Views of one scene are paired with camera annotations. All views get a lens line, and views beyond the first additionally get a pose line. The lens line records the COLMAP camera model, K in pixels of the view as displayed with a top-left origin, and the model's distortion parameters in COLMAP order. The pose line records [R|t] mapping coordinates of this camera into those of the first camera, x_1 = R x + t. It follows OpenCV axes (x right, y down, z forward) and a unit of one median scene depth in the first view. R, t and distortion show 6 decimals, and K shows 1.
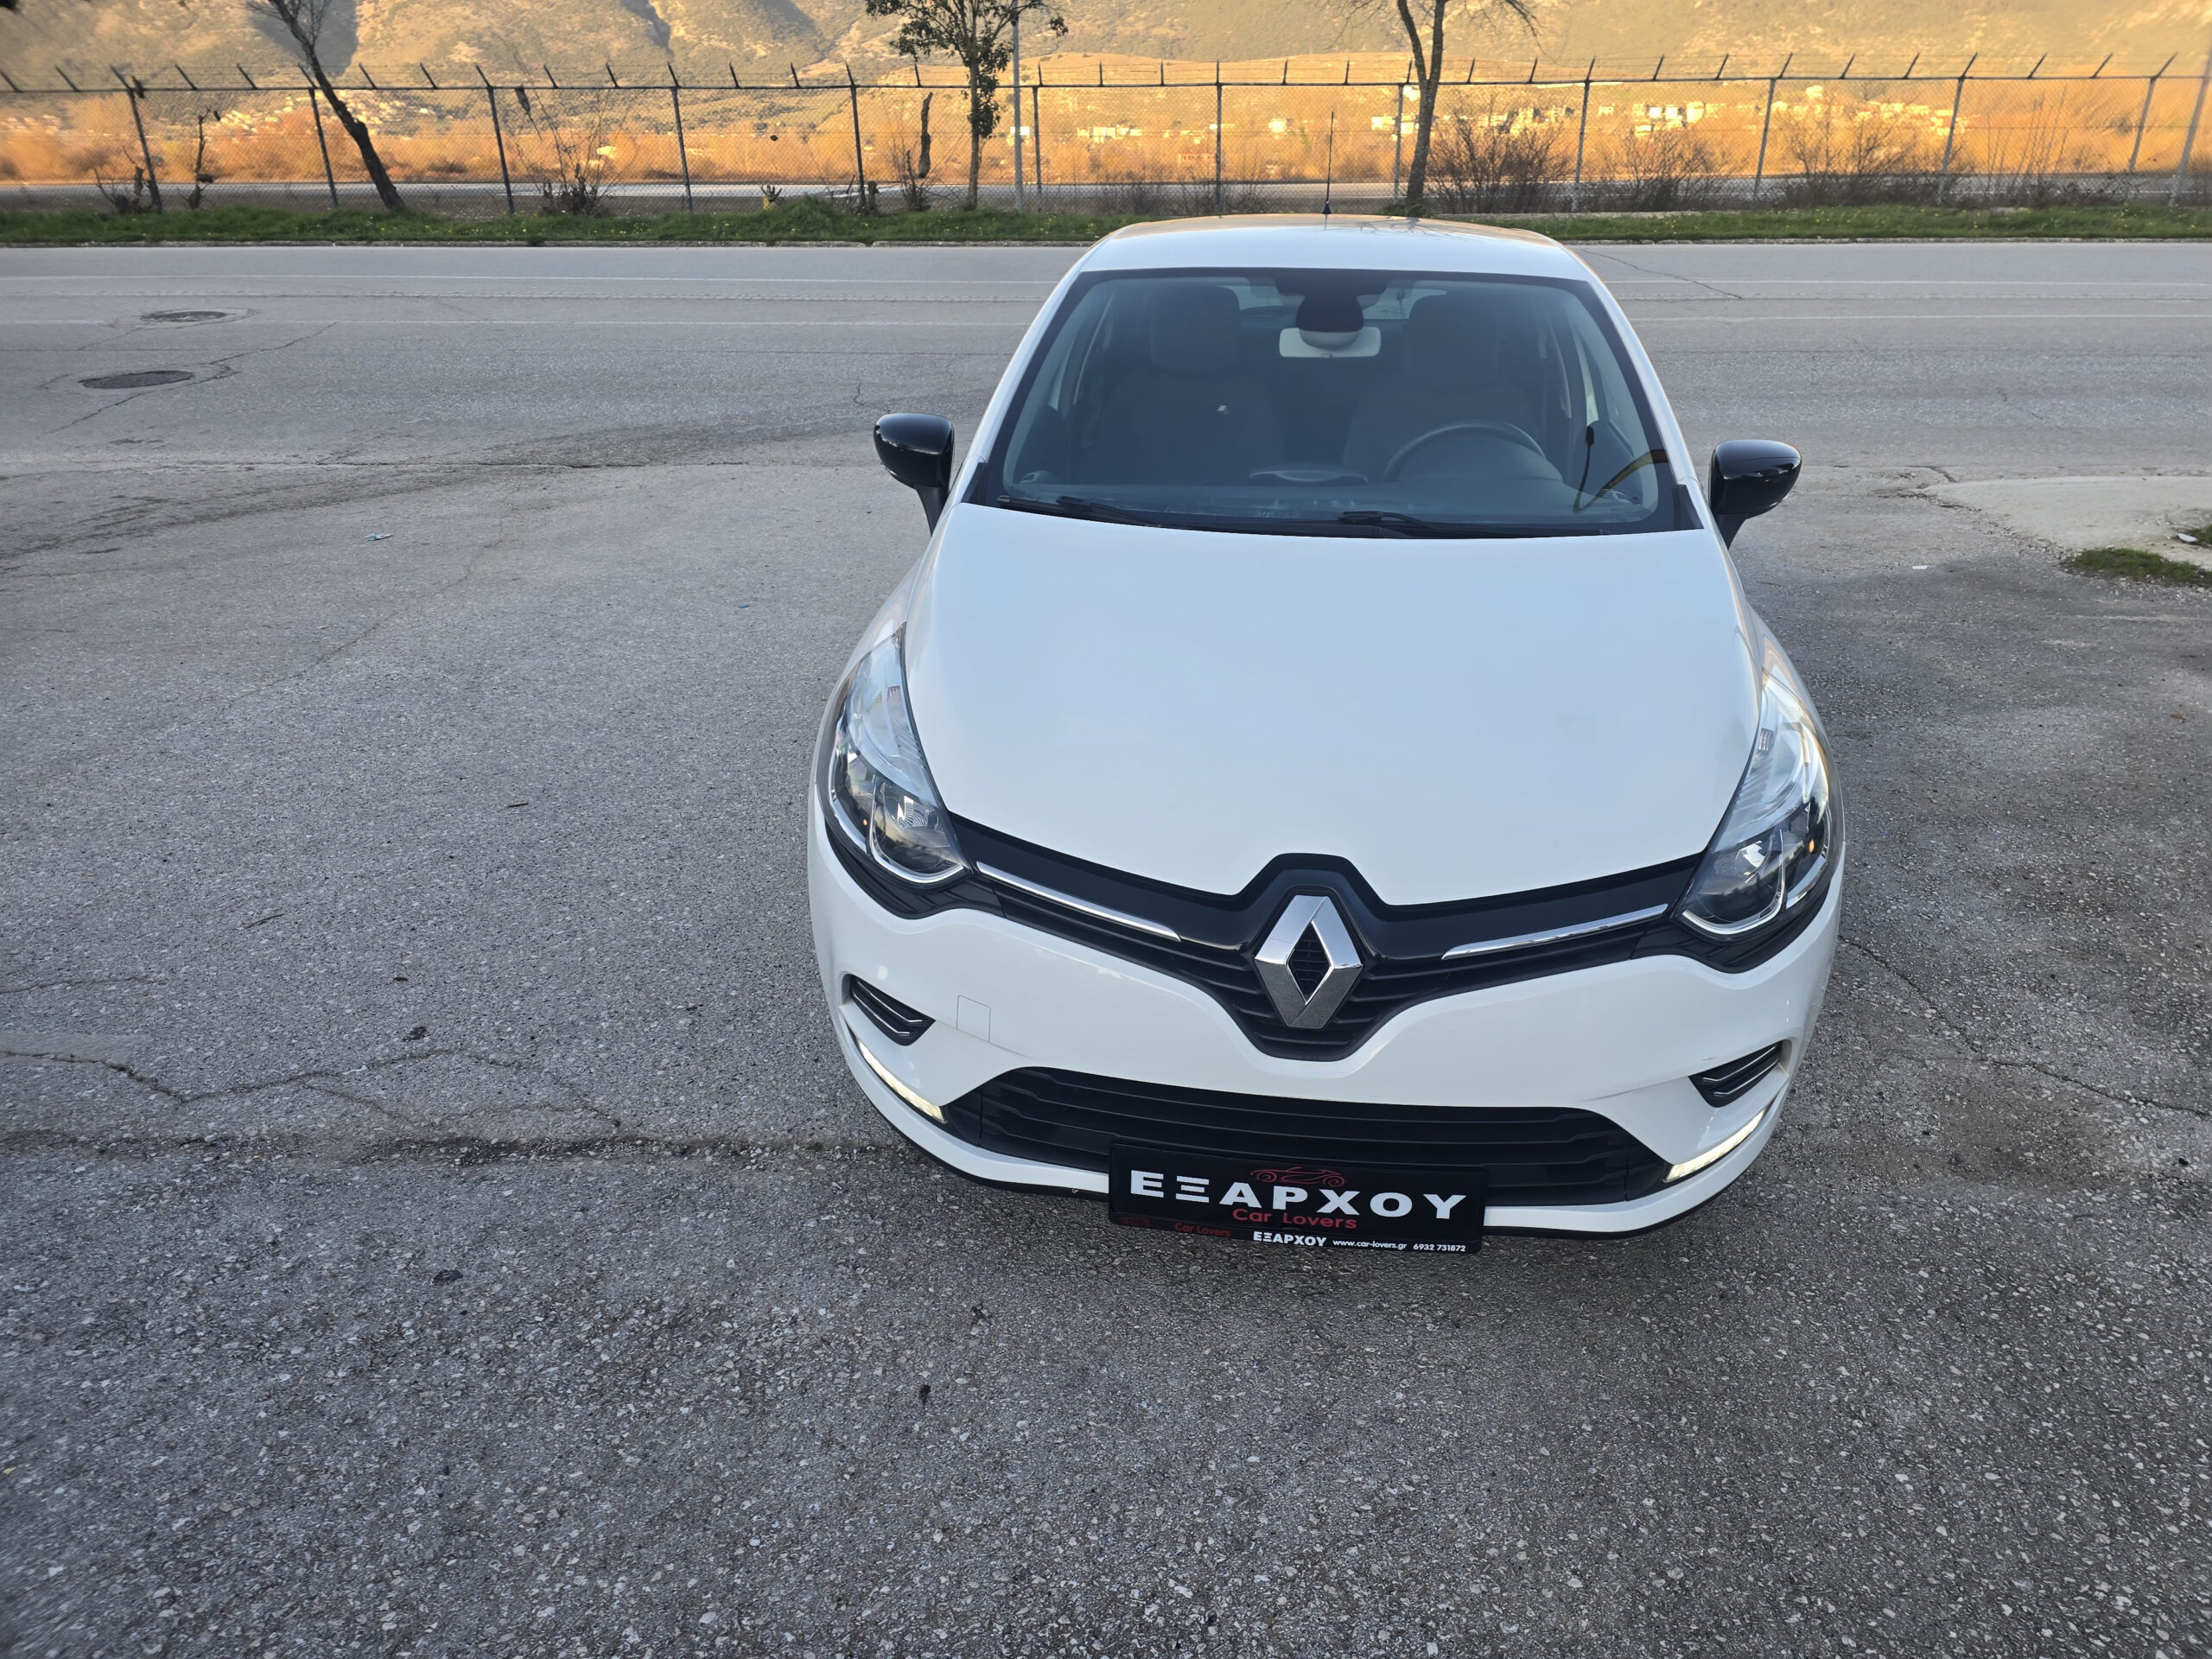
lens RADIAL K [[1475.6, 0, 1149.1], [0, 1475.6, 819.9], [0, 0, 1]] dist [0.059914, -0.055342]
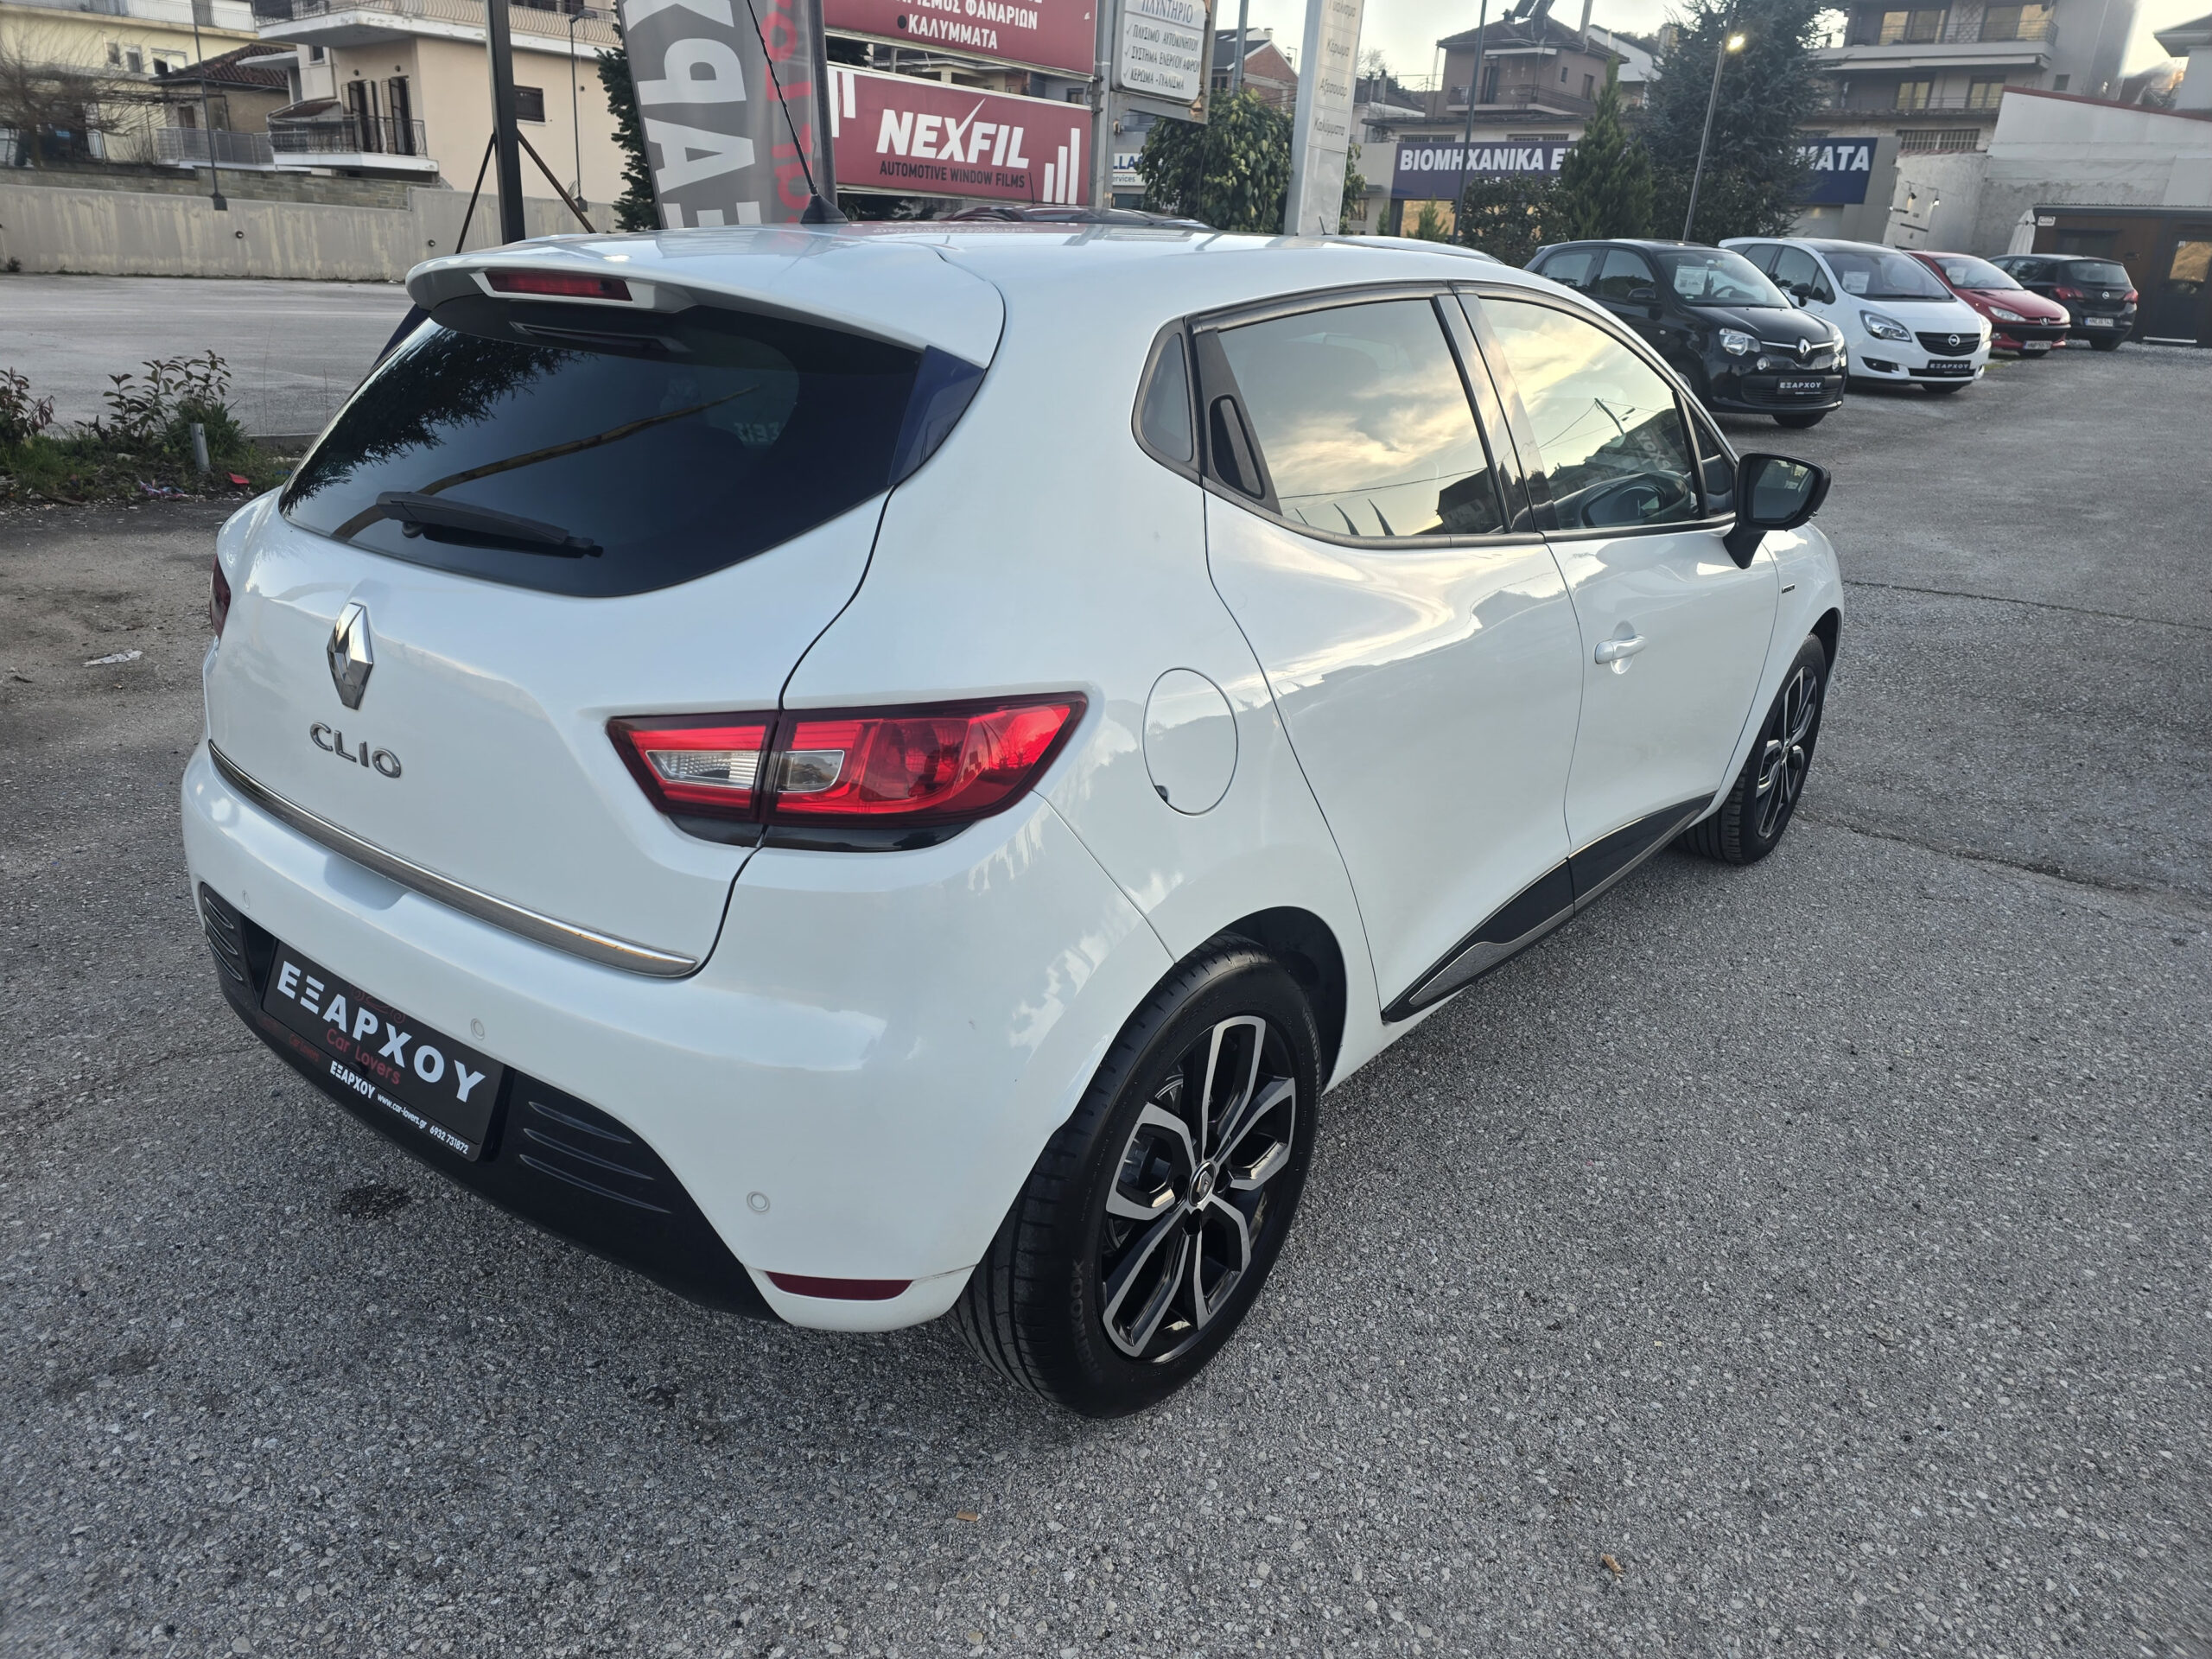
lens RADIAL K [[1479.5, 0, 1106.7], [0, 1479.5, 821.5], [0, 0, 1]] dist [0.089540, -0.083138]
pose [[-0.839387, -0.224627, 0.494946, -0.386723], [0.179693, 0.744721, 0.642729, -0.935010], [-0.512971, 0.628437, -0.584746, 2.290284]]
